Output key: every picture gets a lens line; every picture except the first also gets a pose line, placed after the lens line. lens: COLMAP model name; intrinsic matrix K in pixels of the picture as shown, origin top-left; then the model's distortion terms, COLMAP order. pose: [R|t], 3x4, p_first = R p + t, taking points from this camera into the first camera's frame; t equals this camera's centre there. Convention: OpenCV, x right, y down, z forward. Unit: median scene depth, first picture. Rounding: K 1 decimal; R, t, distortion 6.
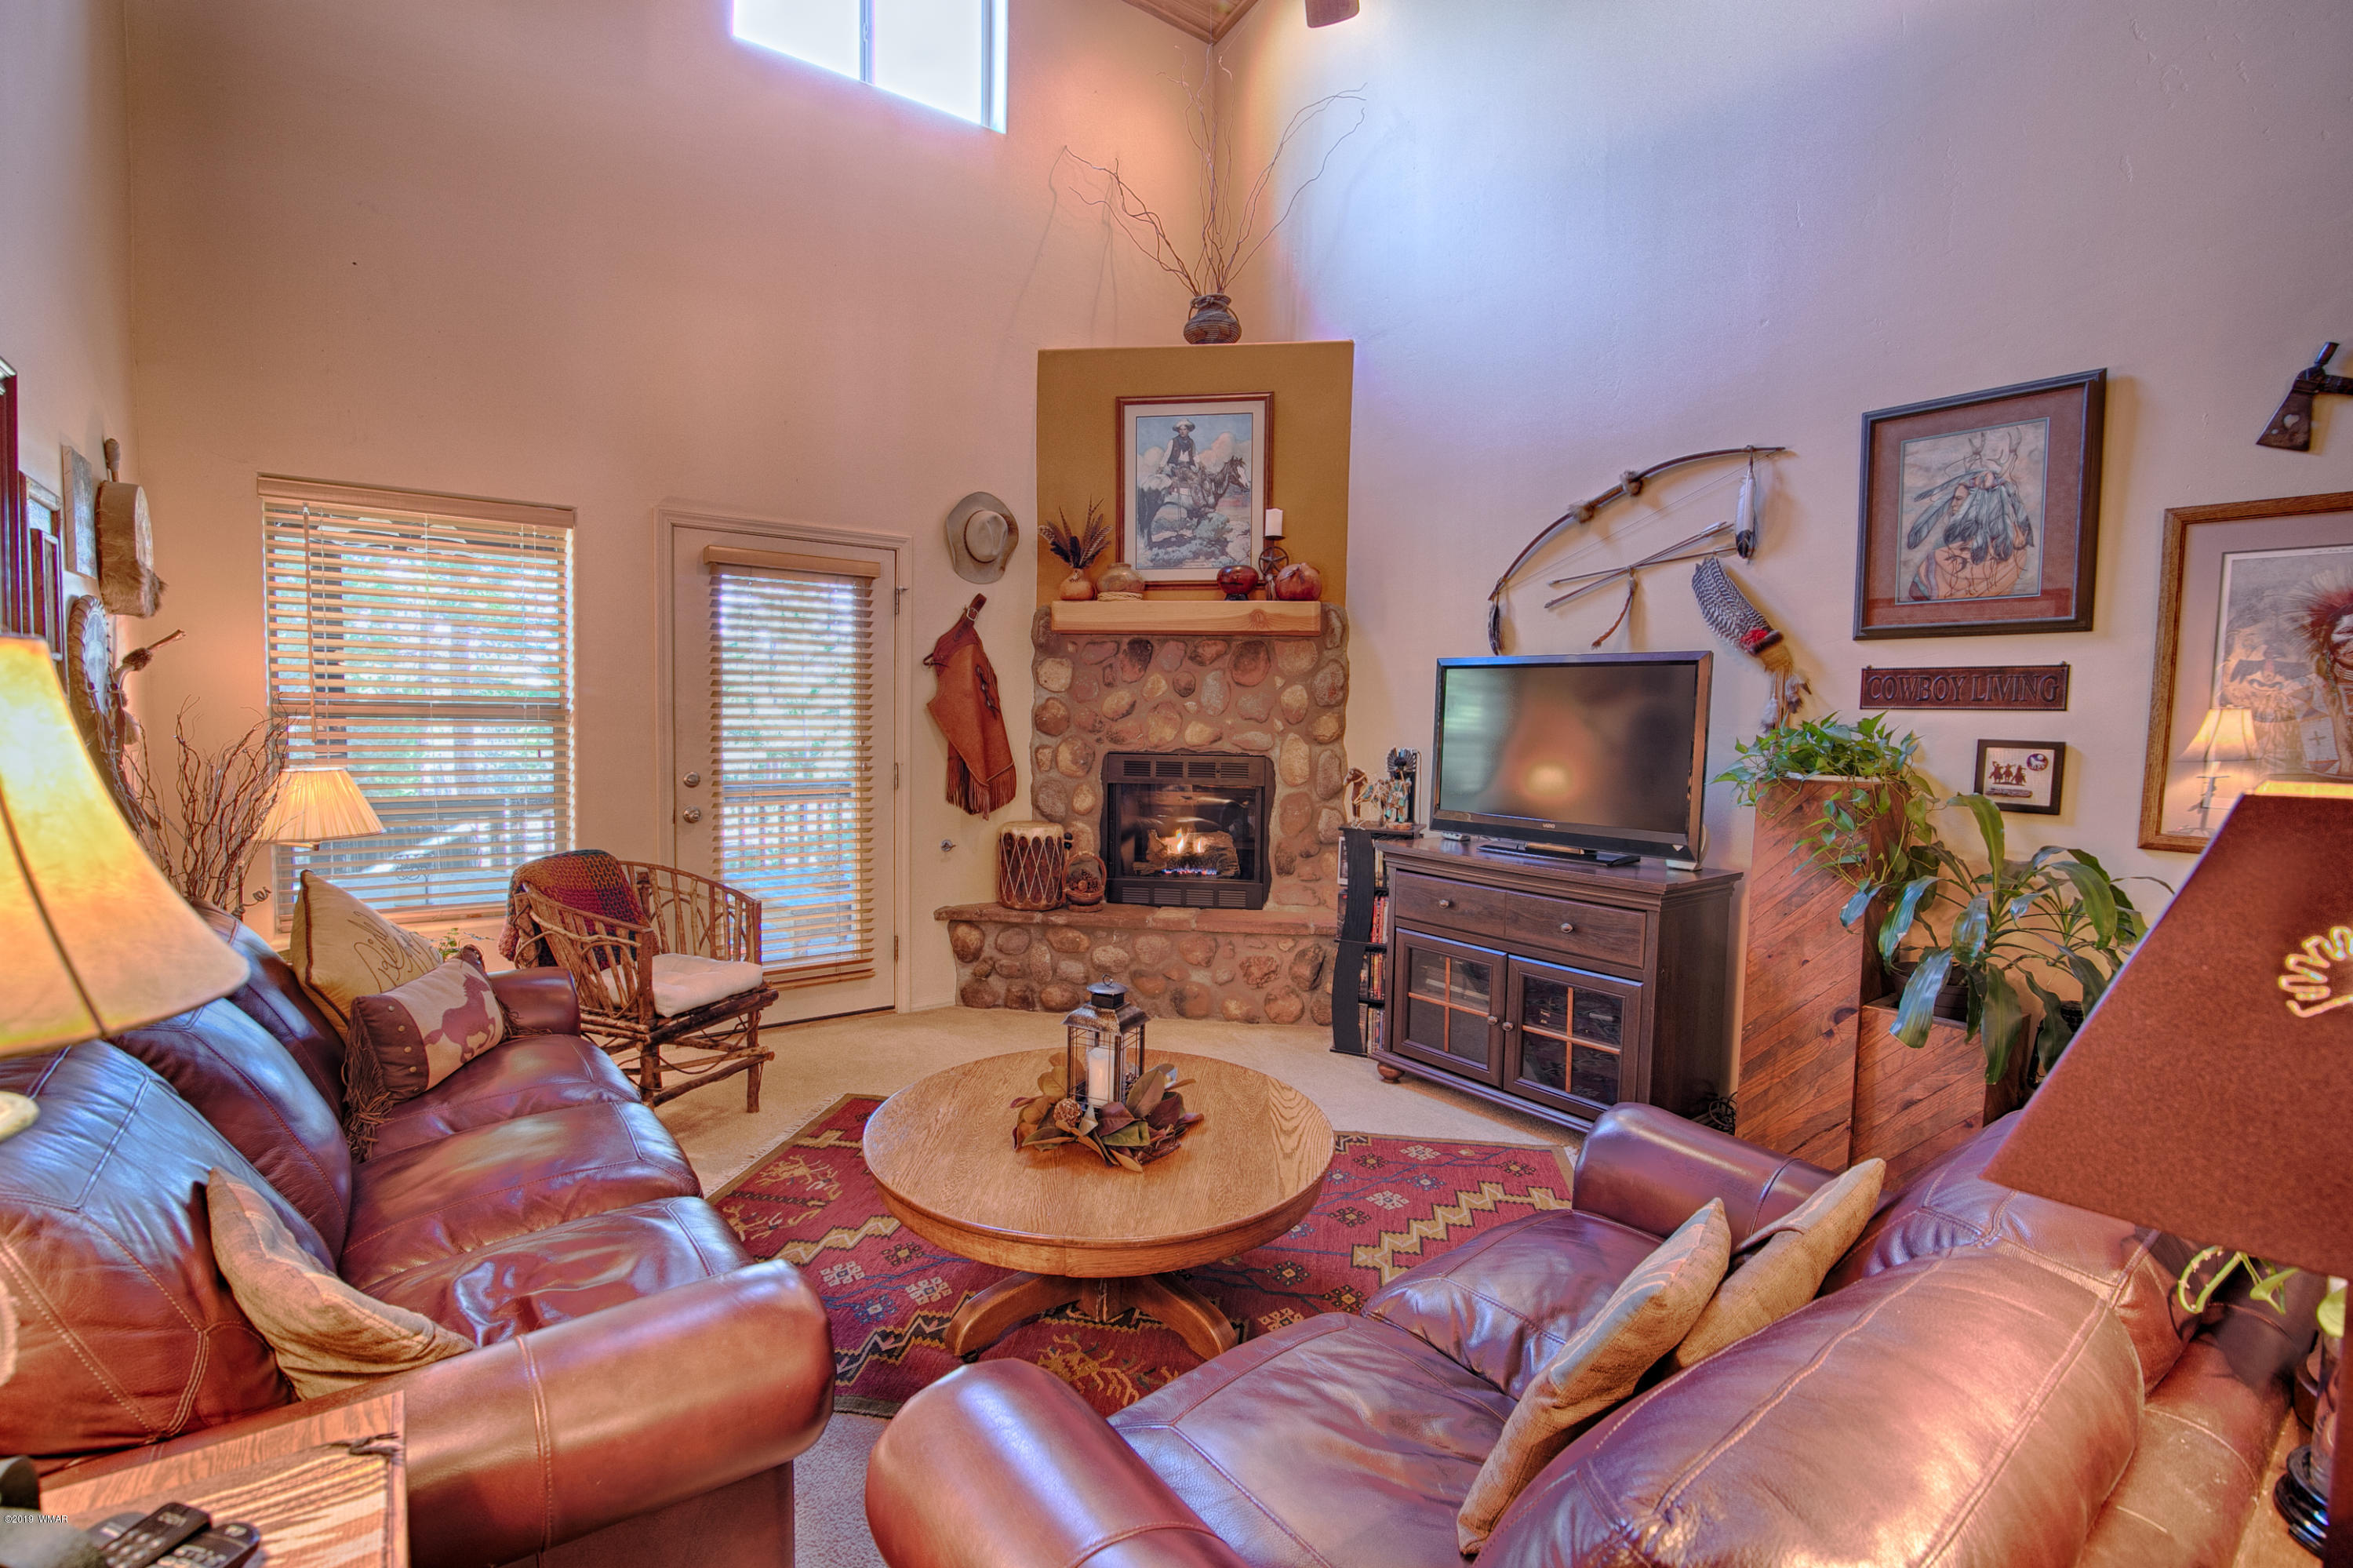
lens RADIAL K [[1083.4, 0, 1172.7], [0, 1083.4, 788.3], [0, 0, 1]] dist [-0.017129, 0.000543]
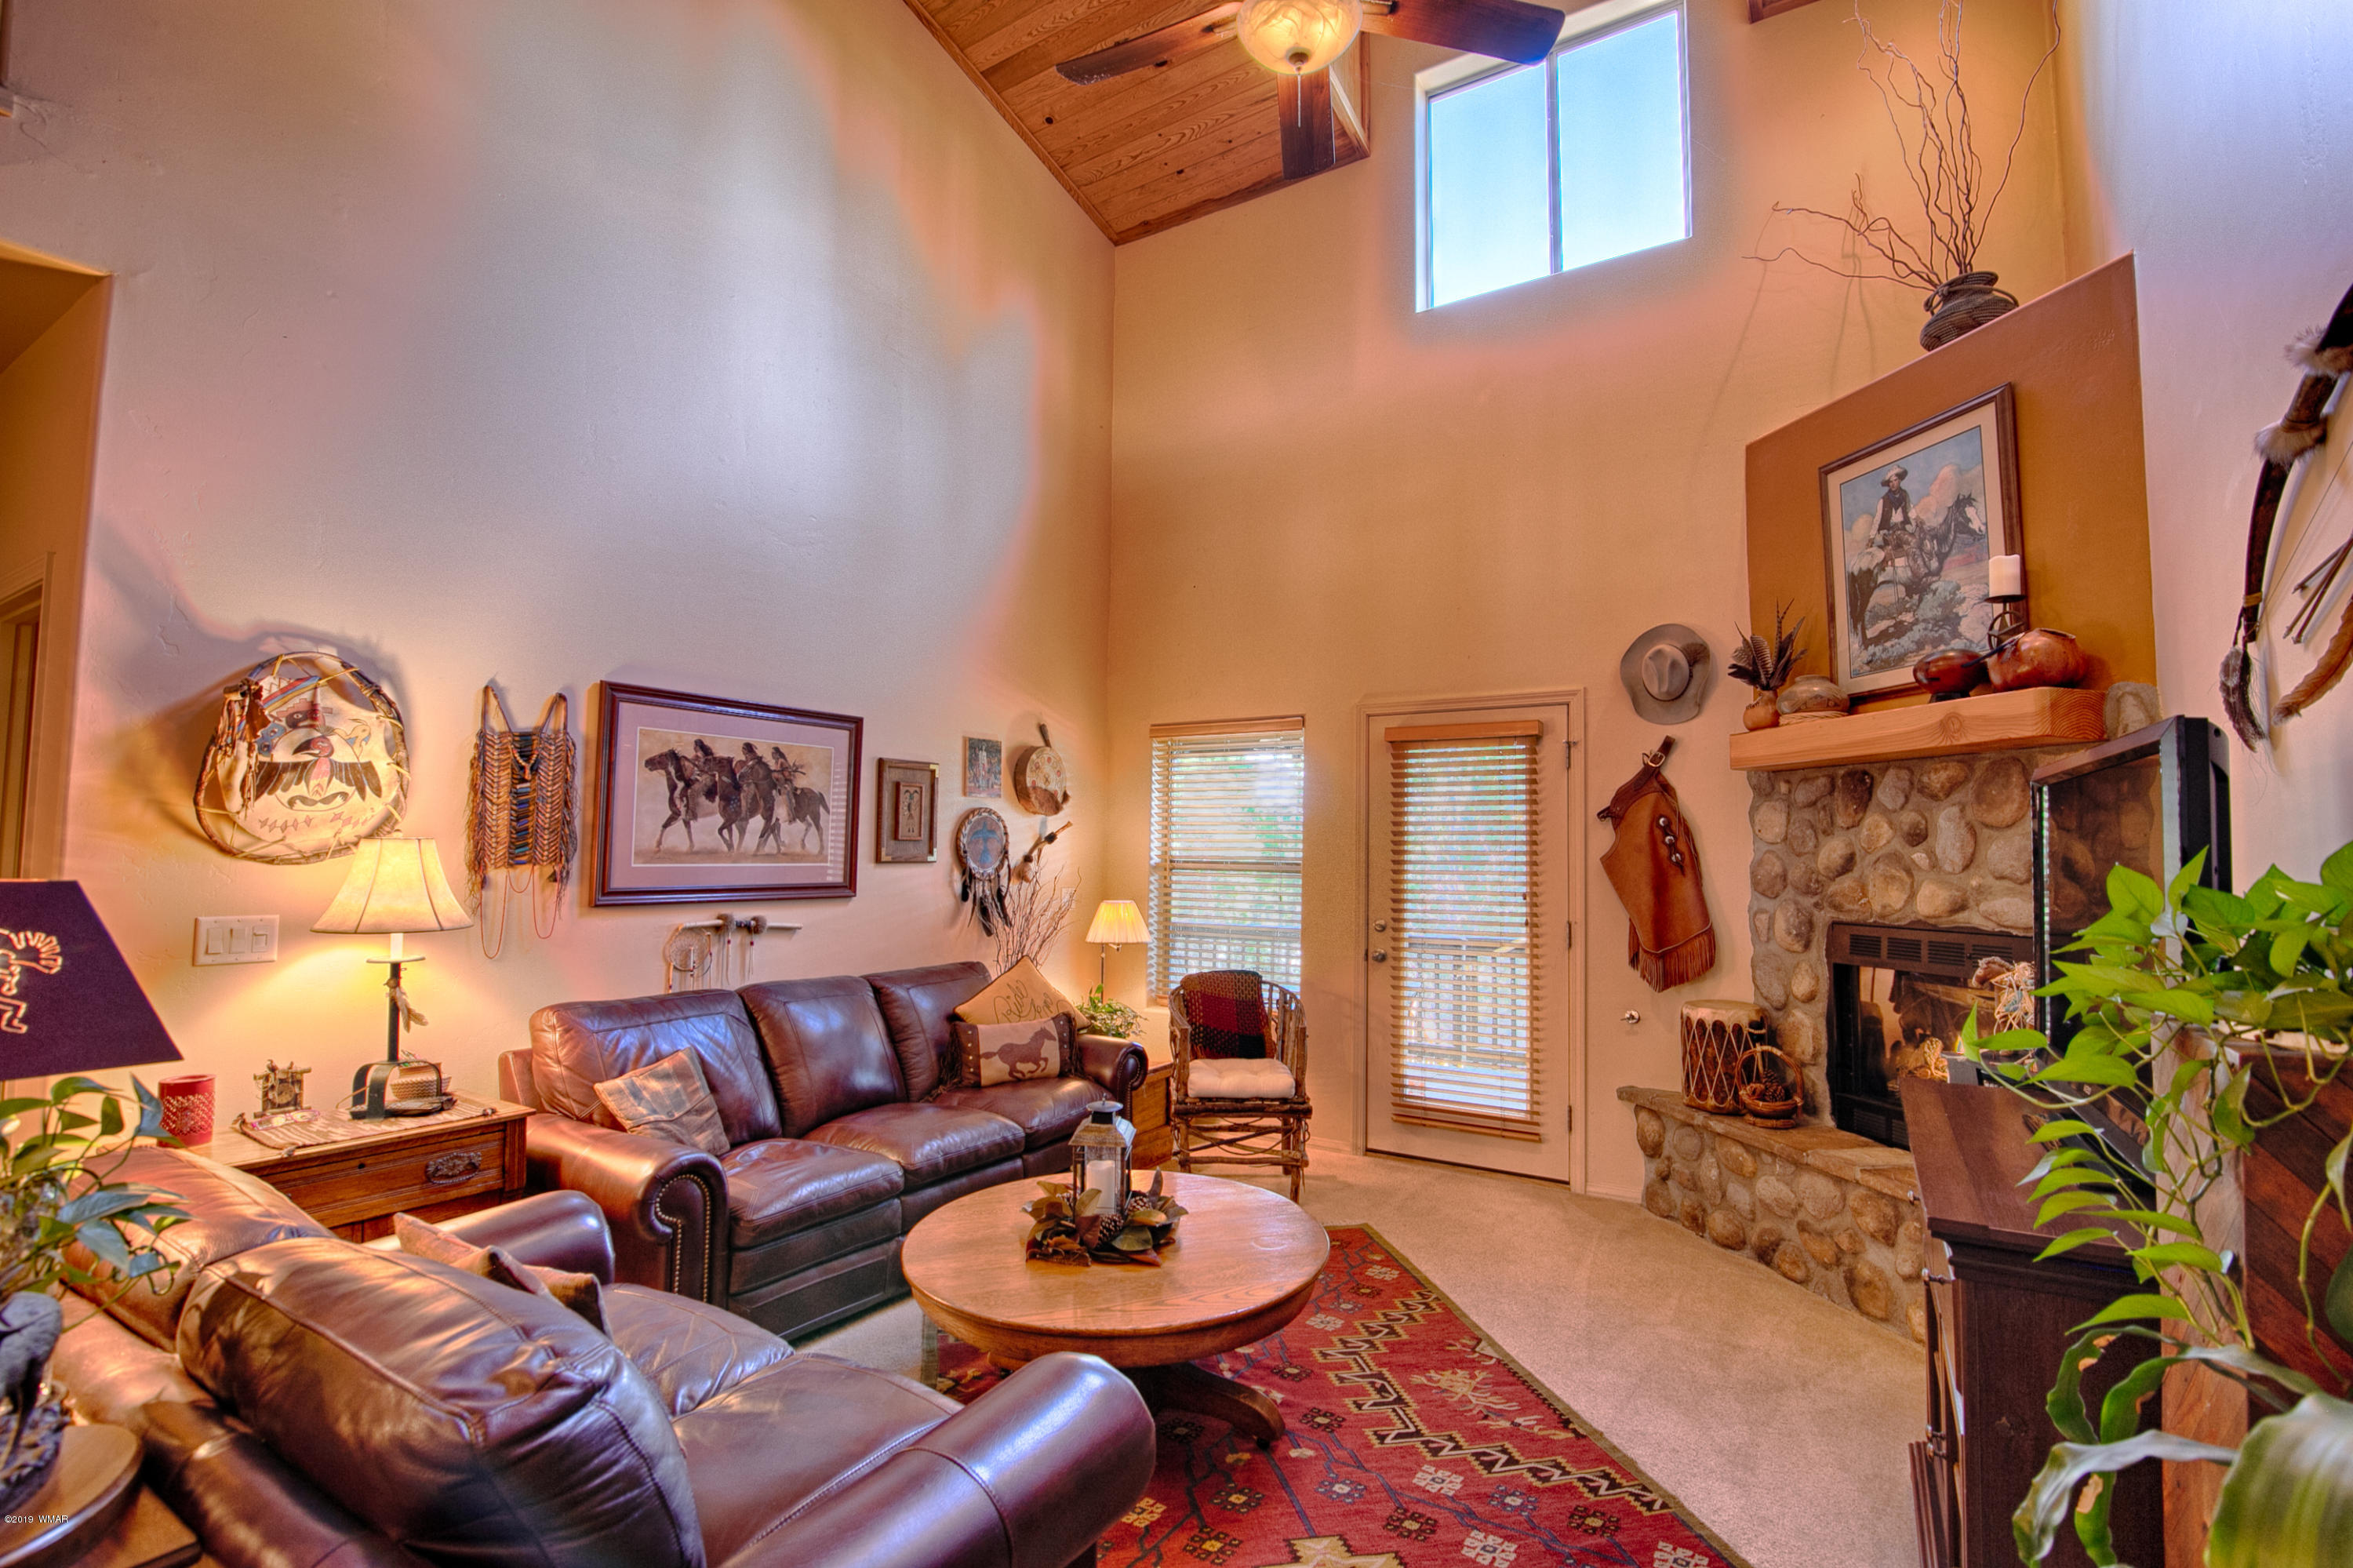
lens RADIAL K [[1083.4, 0, 1172.4], [0, 1083.4, 793.3], [0, 0, 1]] dist [-0.017129, 0.000543]
pose [[0.344616, -0.067072, -0.936345, 0.507937], [-0.071200, 0.992704, -0.097314, -0.017078], [0.936040, 0.100204, 0.337326, 0.321546]]
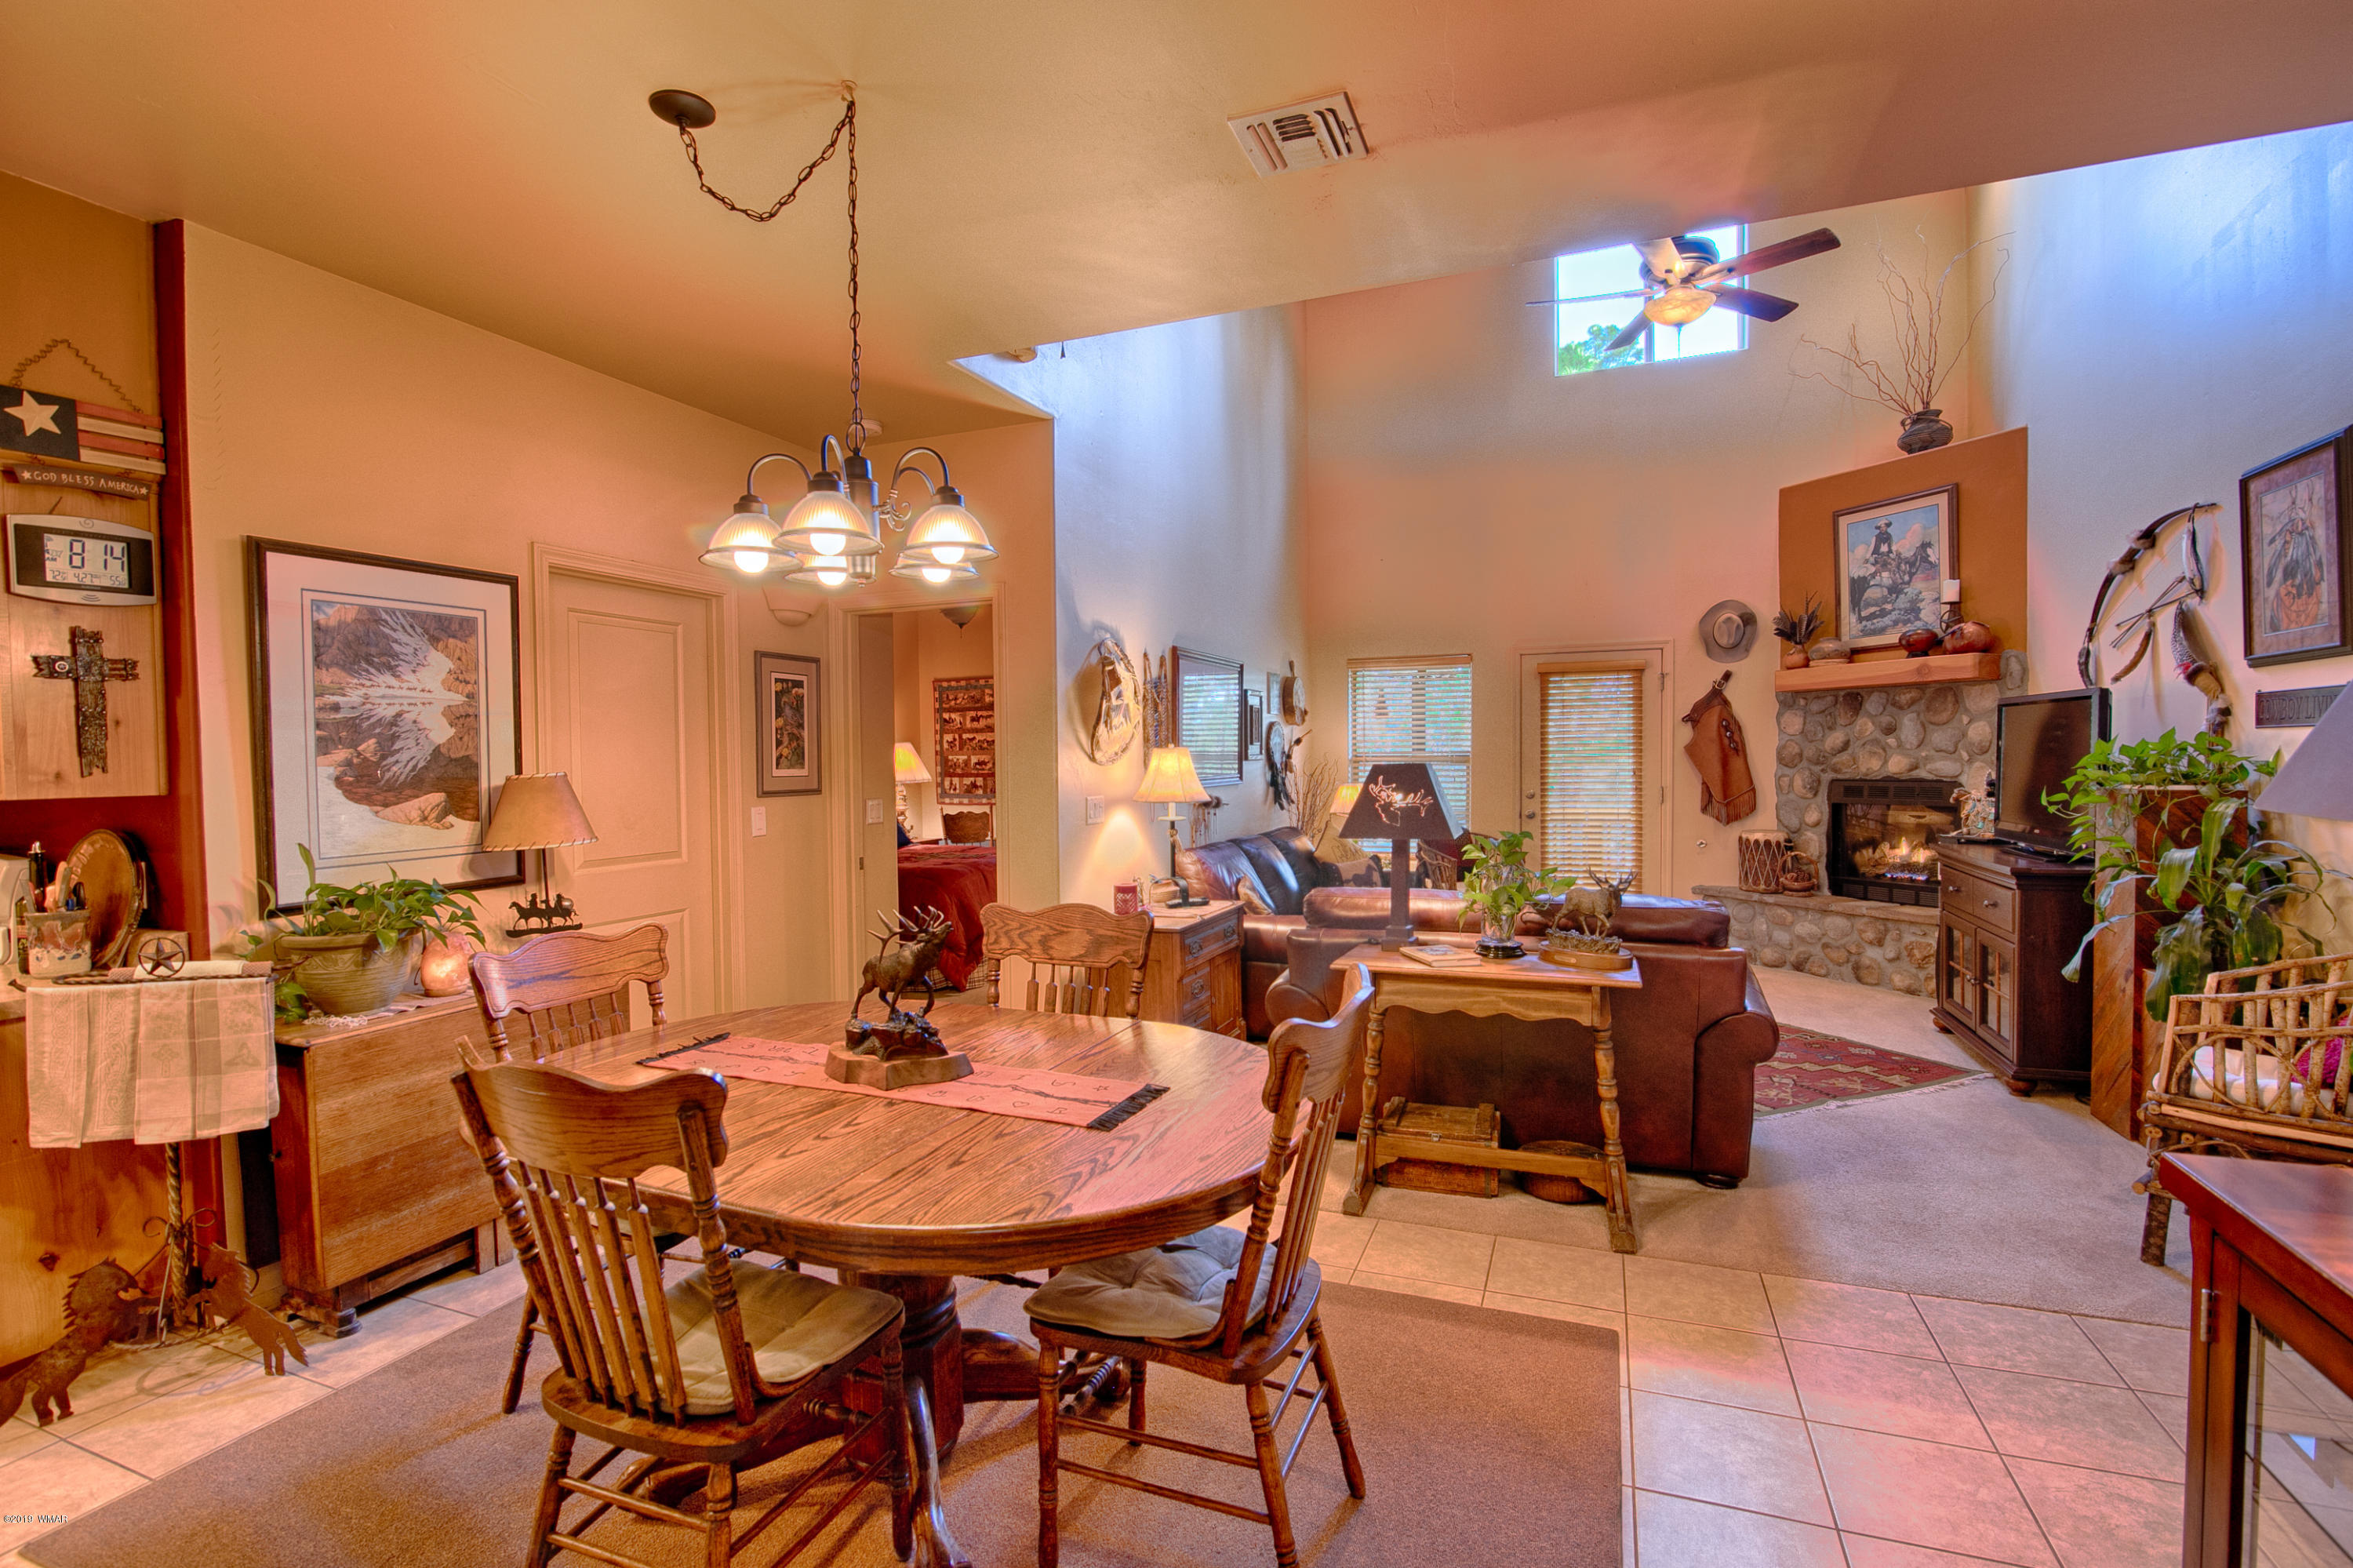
lens RADIAL K [[1083.4, 0, 1172.2], [0, 1083.4, 792.9], [0, 0, 1]] dist [-0.017129, 0.000543]
pose [[0.510020, 0.003772, -0.860154, 0.678610], [-0.038001, 0.999113, -0.018151, 0.038187], [0.859323, 0.041944, 0.509711, -0.361669]]
